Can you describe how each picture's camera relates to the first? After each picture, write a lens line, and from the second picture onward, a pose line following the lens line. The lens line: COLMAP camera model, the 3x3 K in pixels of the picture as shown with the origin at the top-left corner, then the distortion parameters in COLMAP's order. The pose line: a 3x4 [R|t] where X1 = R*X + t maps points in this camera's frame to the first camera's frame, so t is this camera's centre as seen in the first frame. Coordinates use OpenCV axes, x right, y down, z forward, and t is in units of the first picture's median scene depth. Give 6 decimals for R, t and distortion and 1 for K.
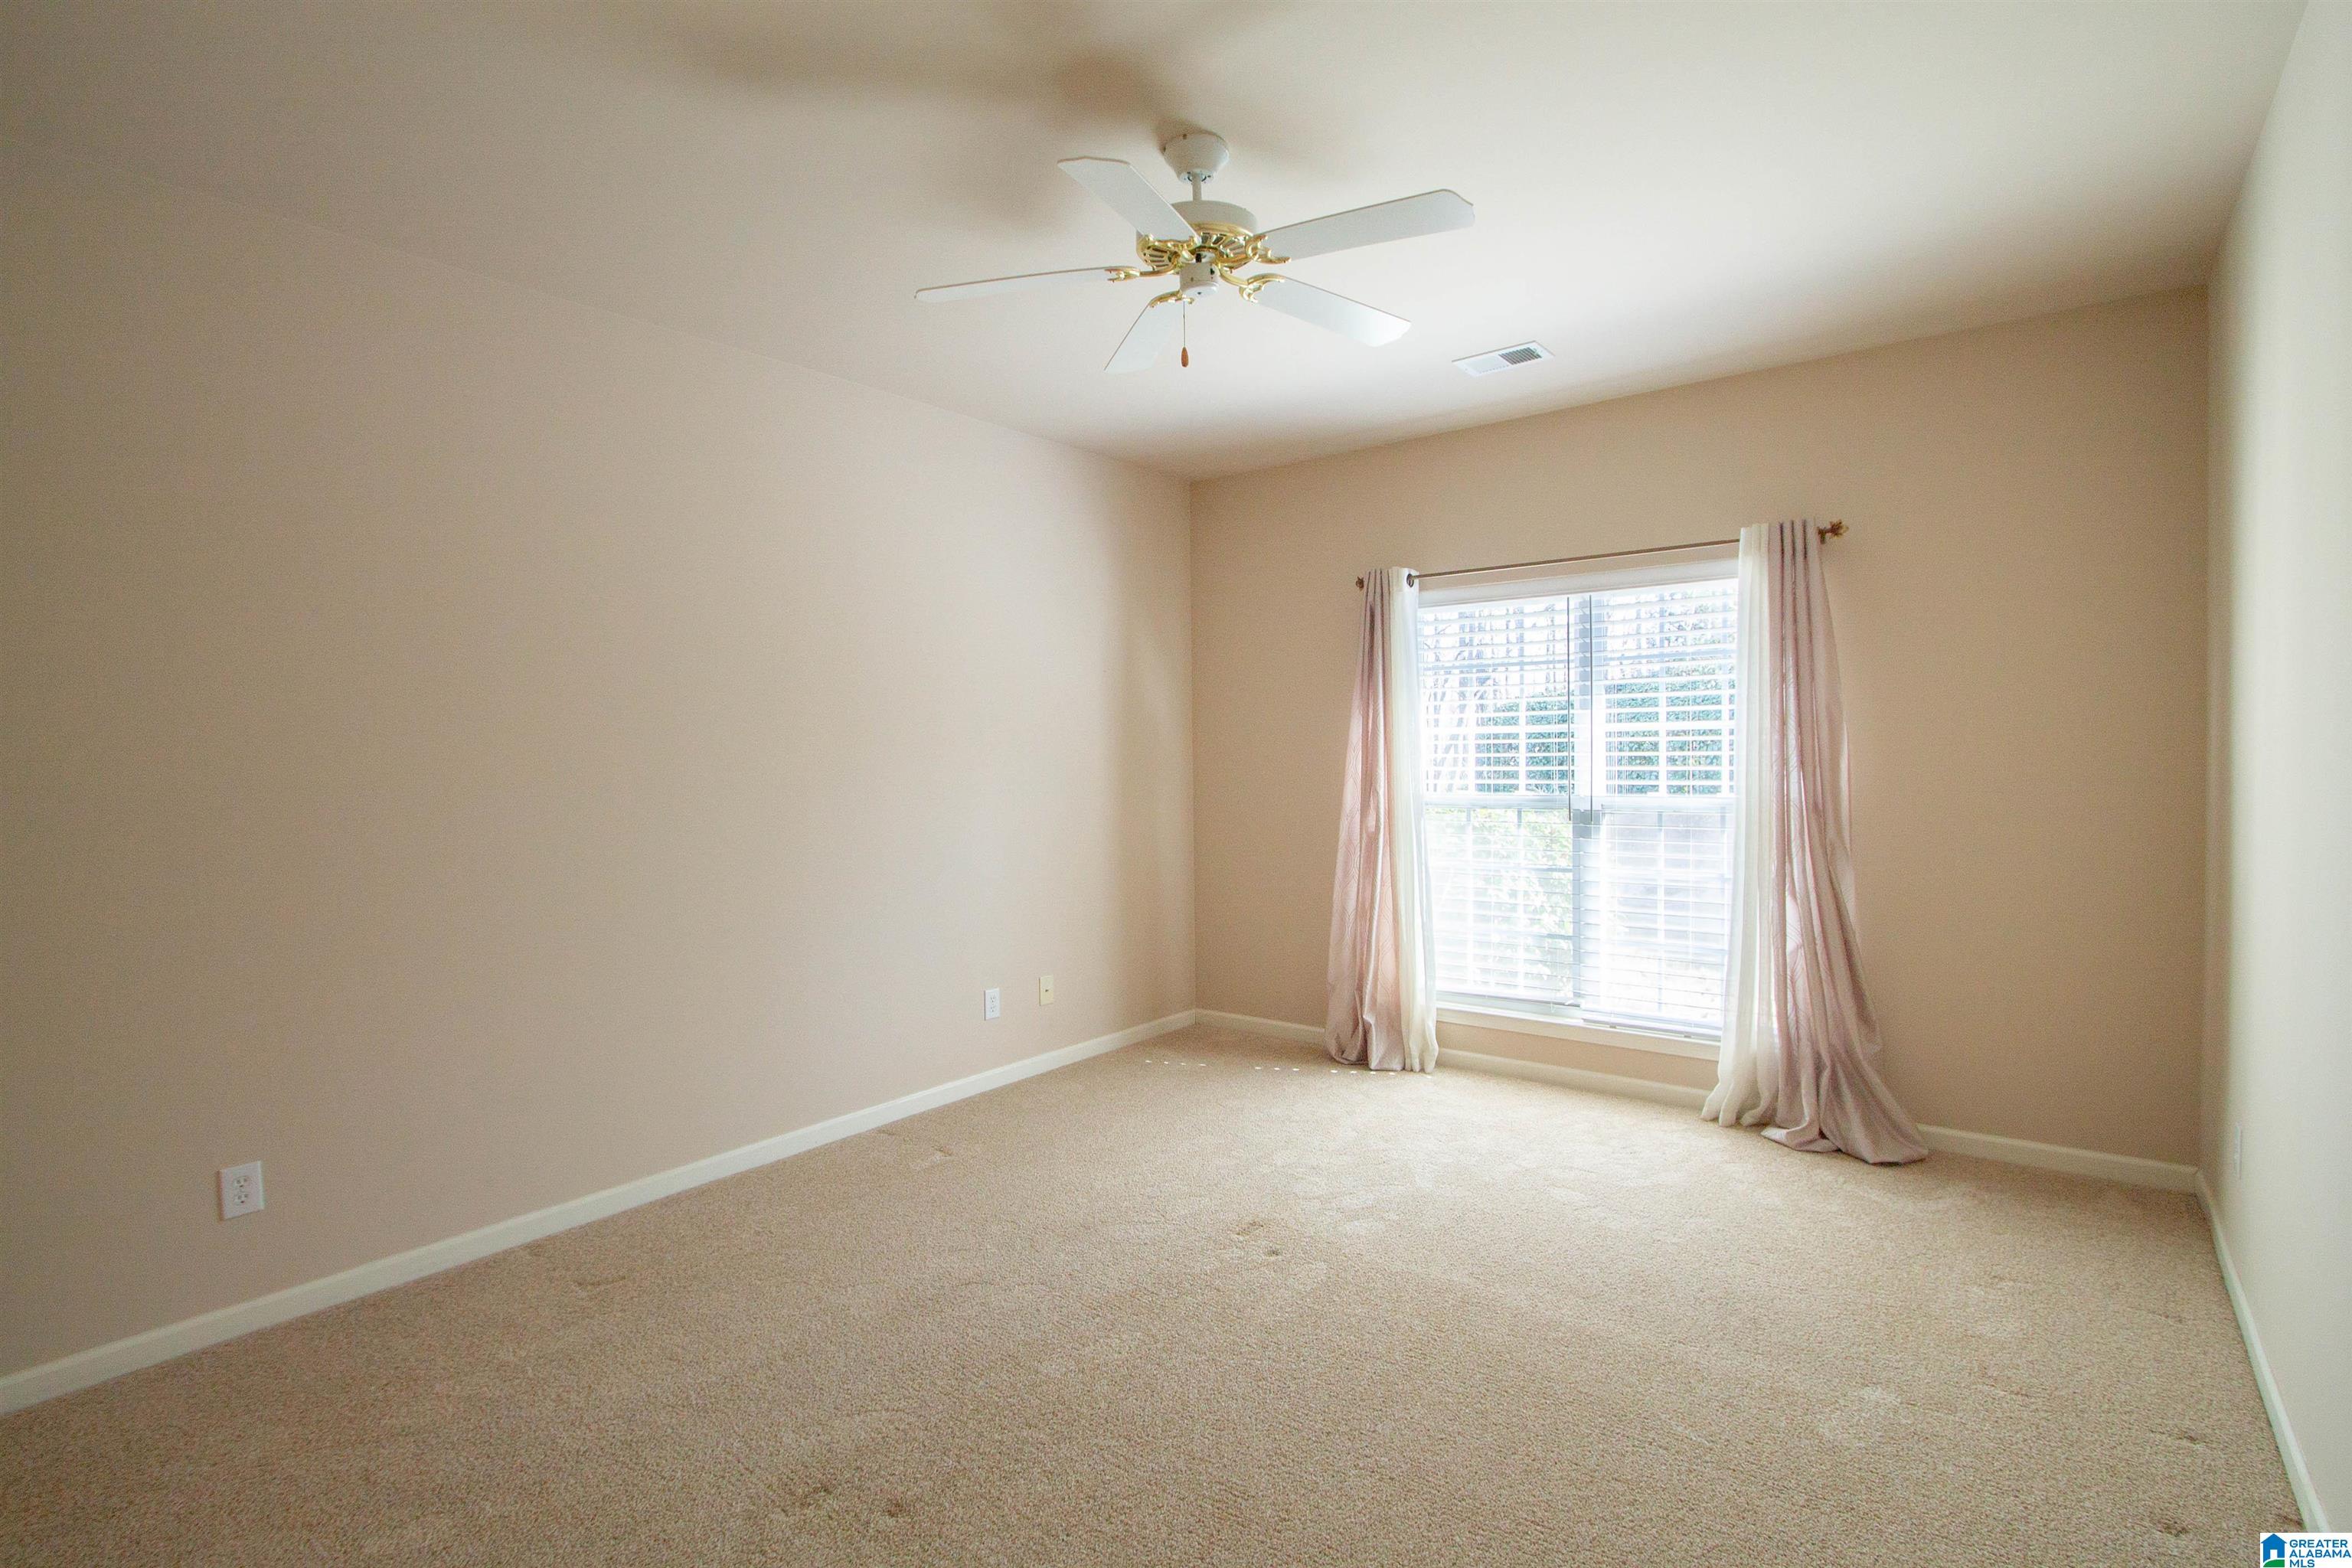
lens RADIAL K [[1108.7, 0, 1186.2], [0, 1108.7, 781.4], [0, 0, 1]] dist [-0.024257, 0.001111]
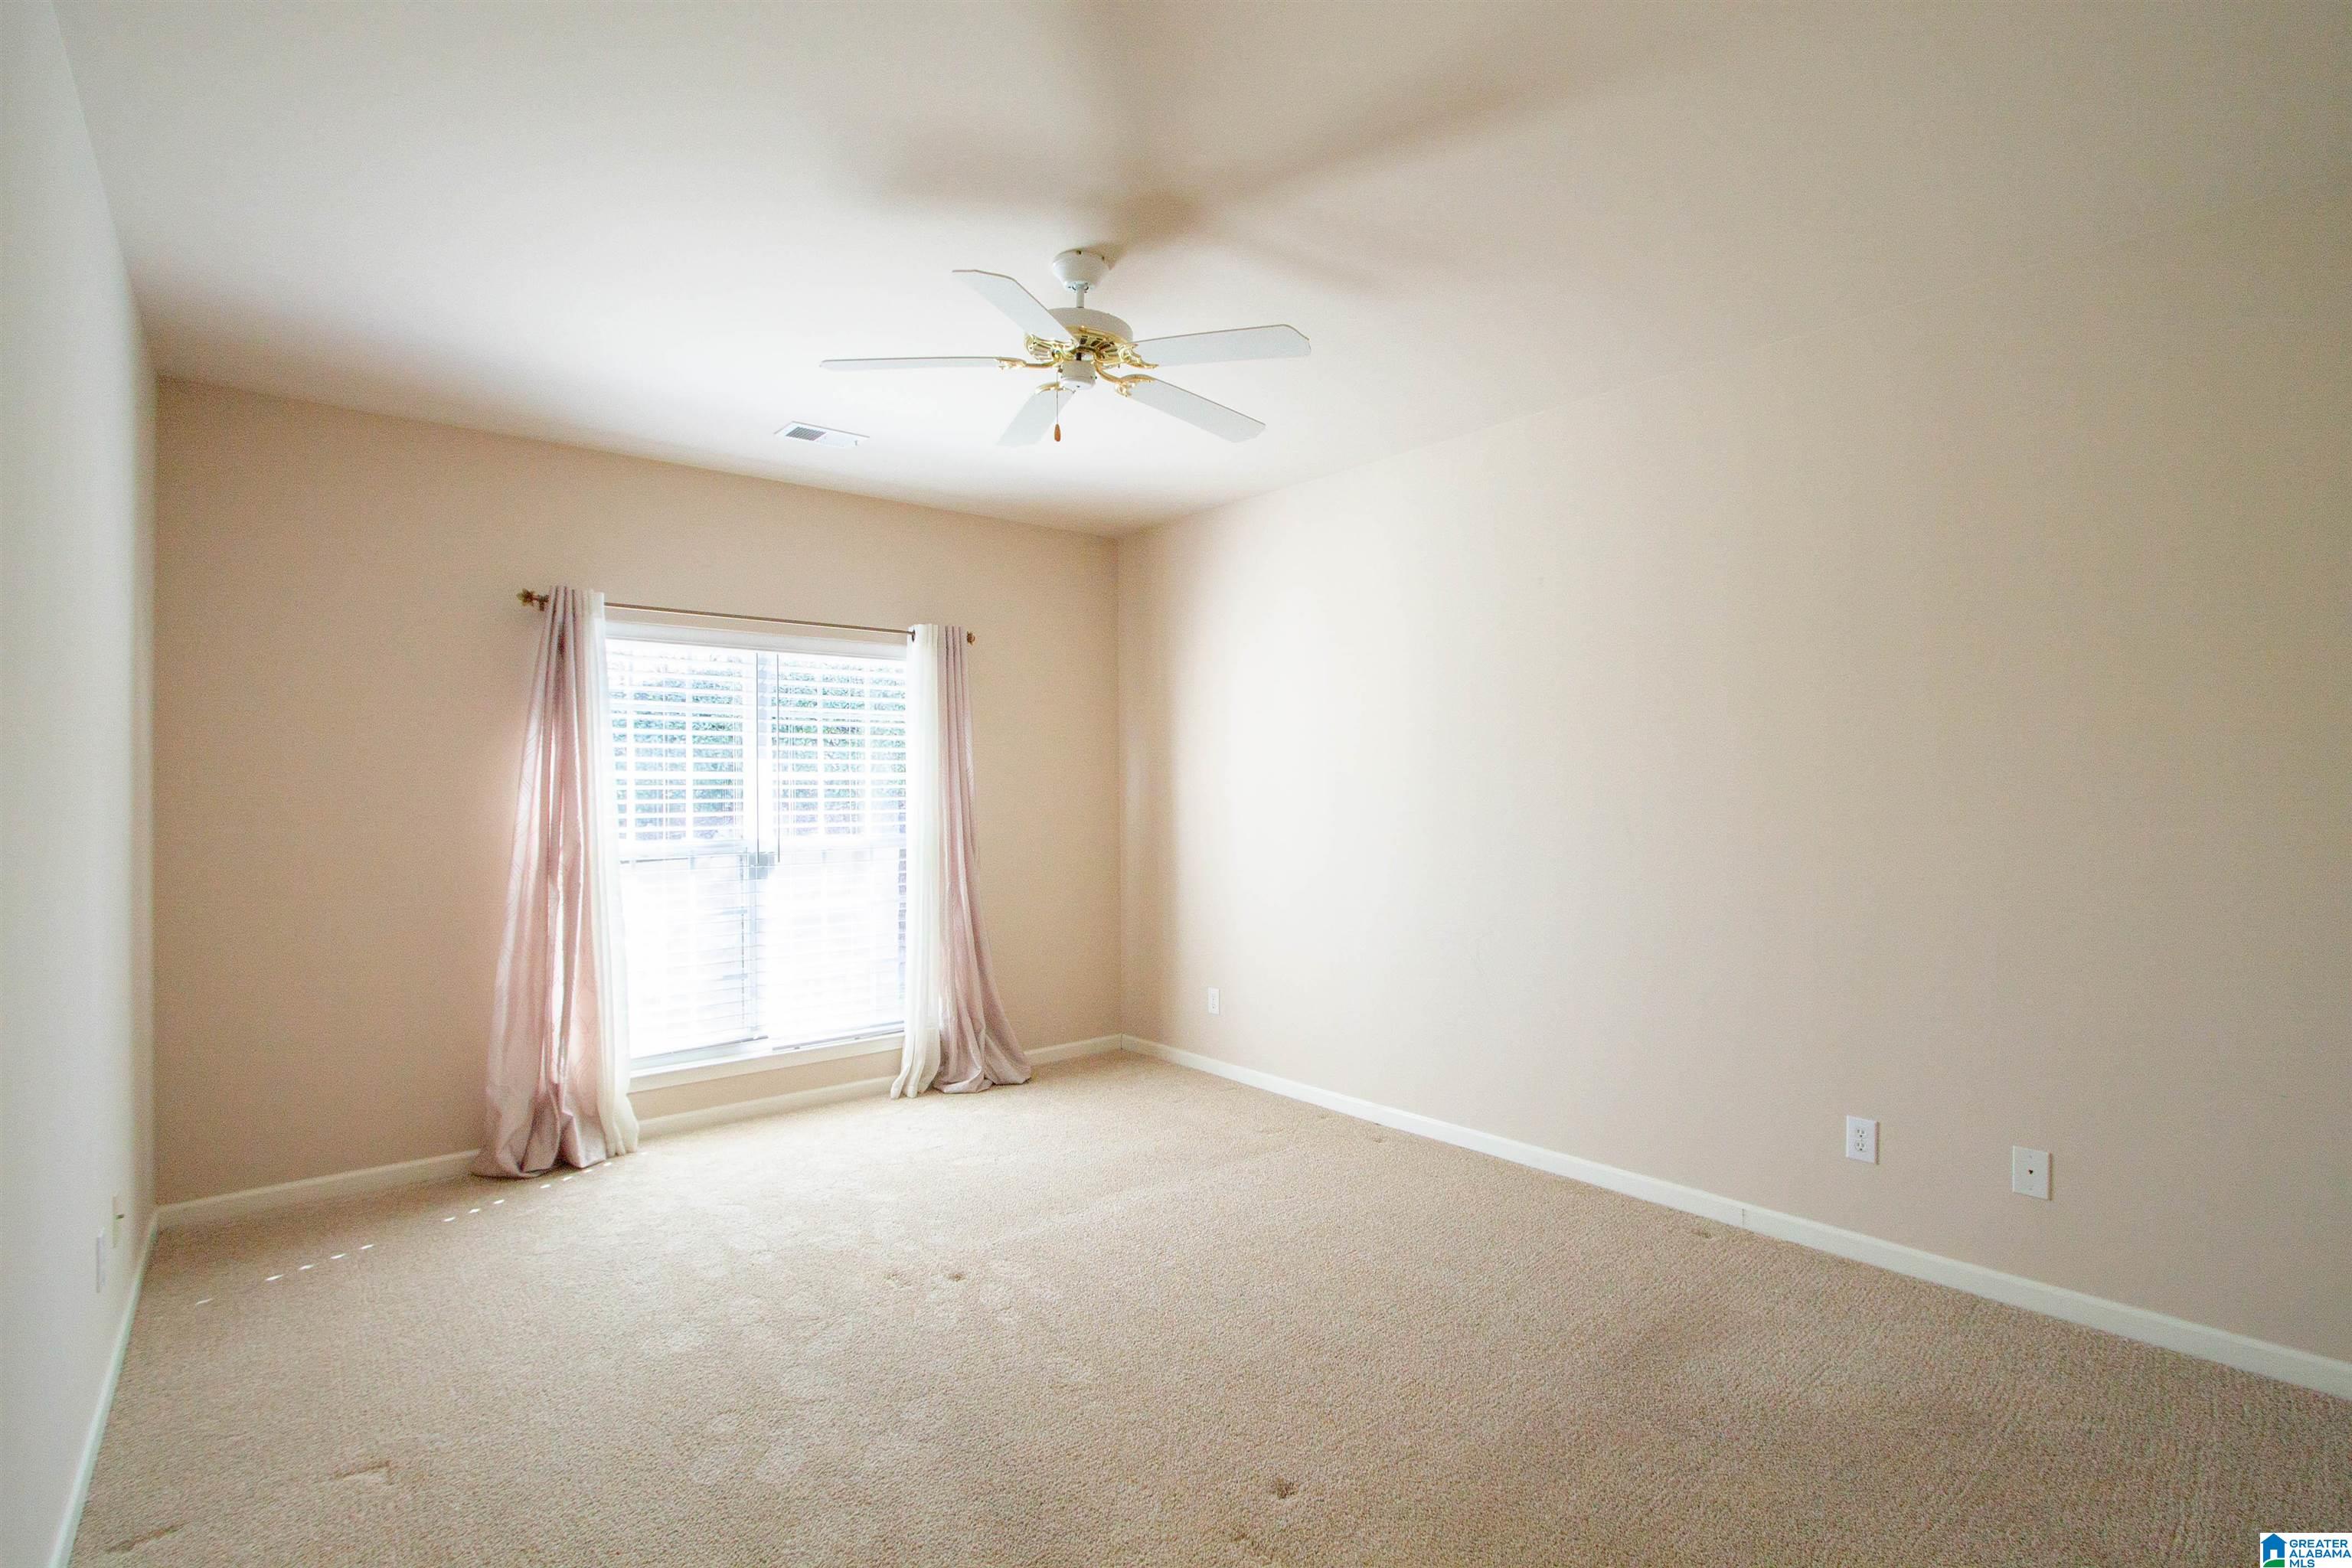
lens RADIAL K [[1108.7, 0, 1186.2], [0, 1108.7, 781.4], [0, 0, 1]] dist [-0.024257, 0.001111]
pose [[0.209038, 0.020732, 0.977688, -0.597015], [0.031733, 0.999105, -0.027971, 0.000063], [-0.977392, 0.036872, 0.208193, 0.373119]]
